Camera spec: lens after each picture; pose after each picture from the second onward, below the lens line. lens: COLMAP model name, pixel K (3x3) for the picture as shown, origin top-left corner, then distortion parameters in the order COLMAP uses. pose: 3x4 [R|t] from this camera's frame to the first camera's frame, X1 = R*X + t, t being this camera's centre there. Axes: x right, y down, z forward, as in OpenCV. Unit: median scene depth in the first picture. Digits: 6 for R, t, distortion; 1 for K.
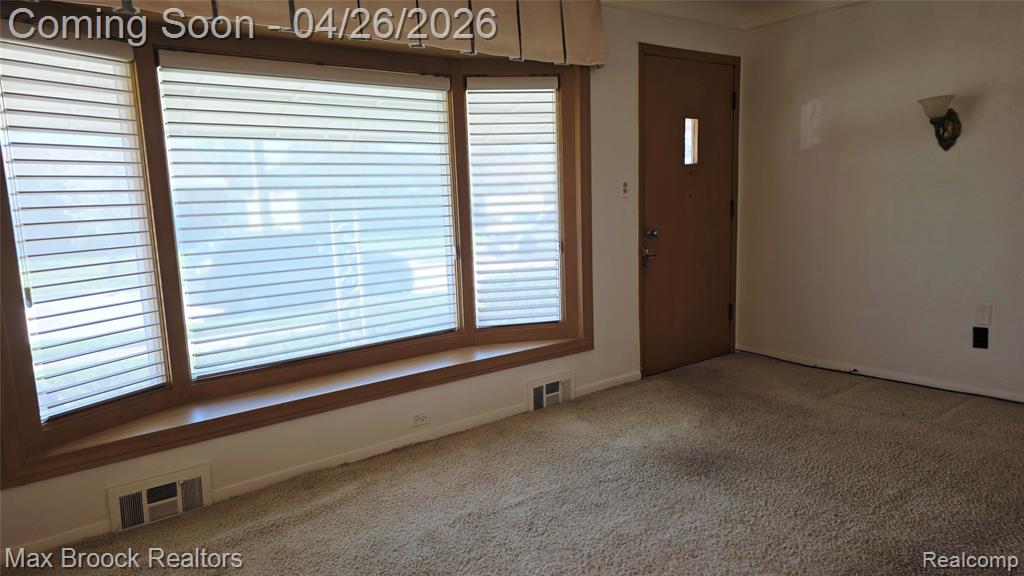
lens RADIAL K [[675.4, 0, 512.0], [0, 675.4, 288.0], [0, 0, 1]] dist [0.053642, -0.095298]
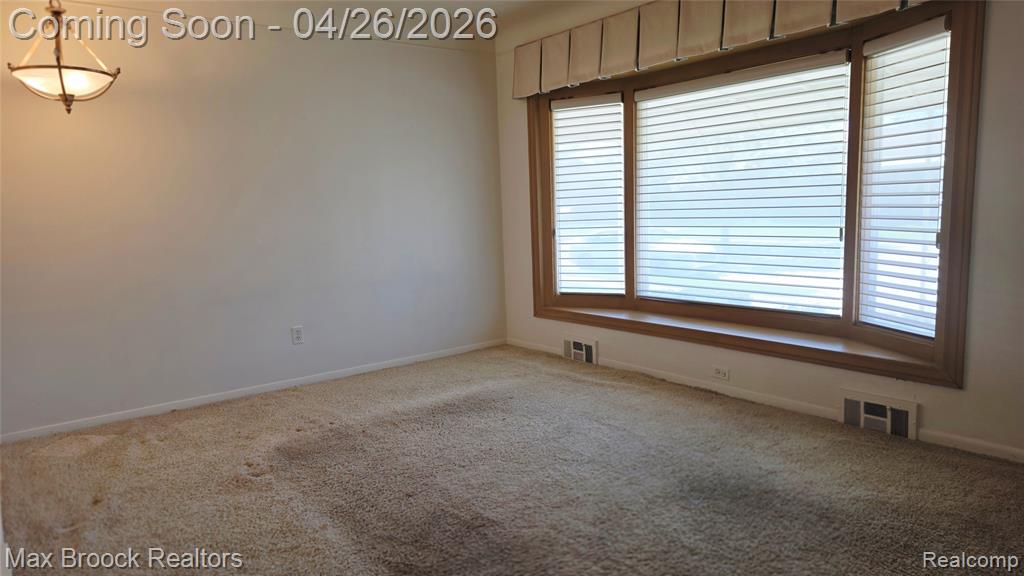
lens RADIAL K [[675.4, 0, 512.0], [0, 675.4, 288.0], [0, 0, 1]] dist [0.053642, -0.095298]
pose [[-0.015752, 0.160136, -0.986969, 0.882467], [-0.095614, 0.982327, 0.160908, -0.090877], [0.995294, 0.096903, -0.000163, 0.563313]]
